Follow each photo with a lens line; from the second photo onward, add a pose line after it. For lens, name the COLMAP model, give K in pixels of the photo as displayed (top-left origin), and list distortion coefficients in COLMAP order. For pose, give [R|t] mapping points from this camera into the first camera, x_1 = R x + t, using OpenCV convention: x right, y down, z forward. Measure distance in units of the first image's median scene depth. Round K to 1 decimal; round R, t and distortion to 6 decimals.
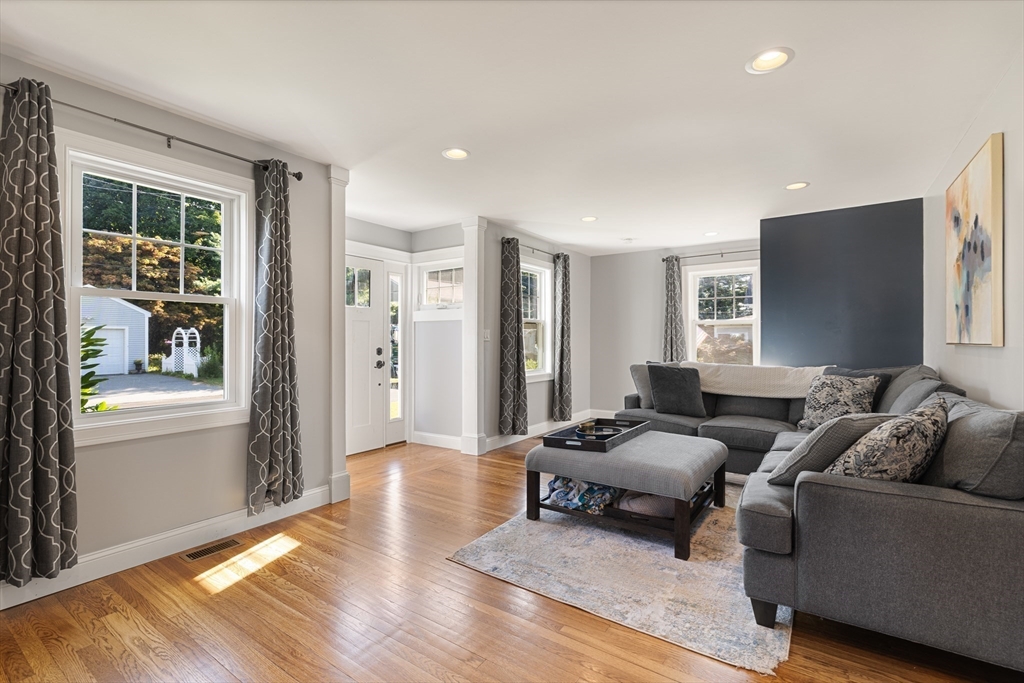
lens RADIAL K [[465.9, 0, 516.2], [0, 465.9, 336.5], [0, 0, 1]] dist [0.001102, 0.000333]
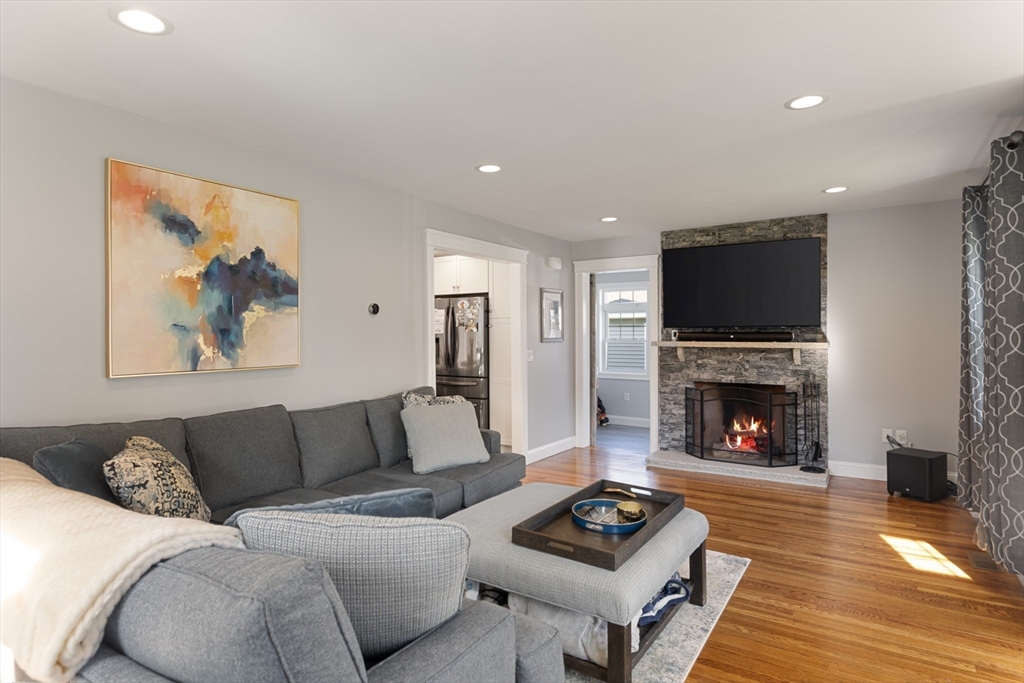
lens RADIAL K [[543.0, 0, 512.2], [0, 543.0, 339.1], [0, 0, 1]] dist [0.000577, -0.000438]
pose [[-0.999894, 0.009675, -0.010863, 0.271542], [0.009638, 0.999948, 0.003459, -0.031700], [0.010896, 0.003354, -0.999935, 1.493109]]
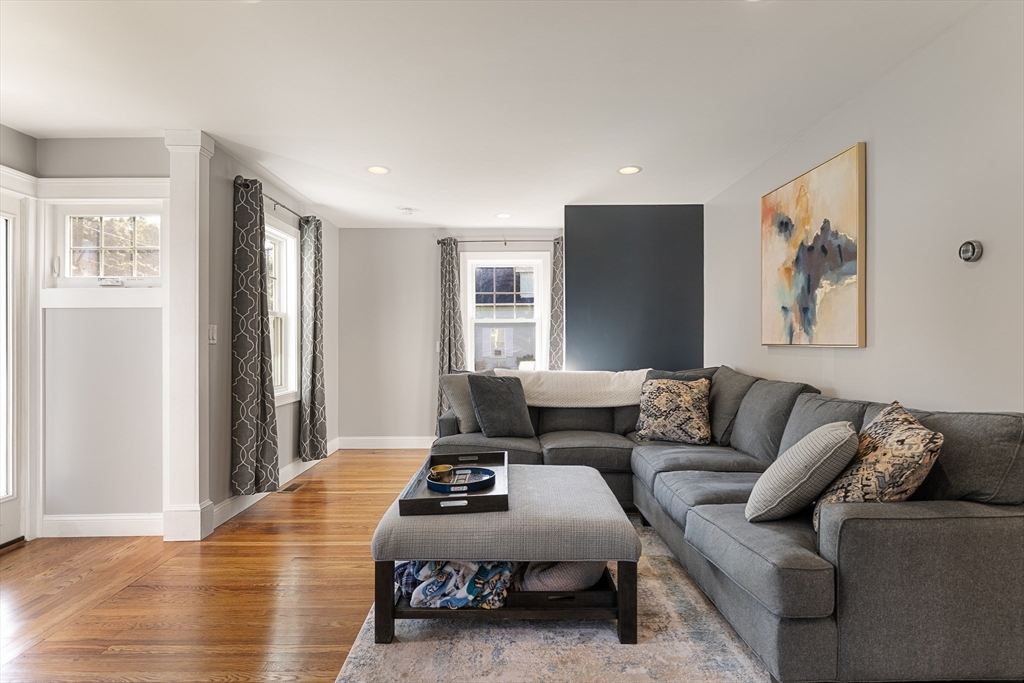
lens RADIAL K [[543.0, 0, 511.3], [0, 543.0, 338.0], [0, 0, 1]] dist [0.000577, -0.000438]
pose [[0.824224, 0.002371, 0.566259, -0.179067], [-0.002030, 0.999997, -0.001231, 0.002396], [-0.566260, -0.000135, 0.824226, 0.264091]]
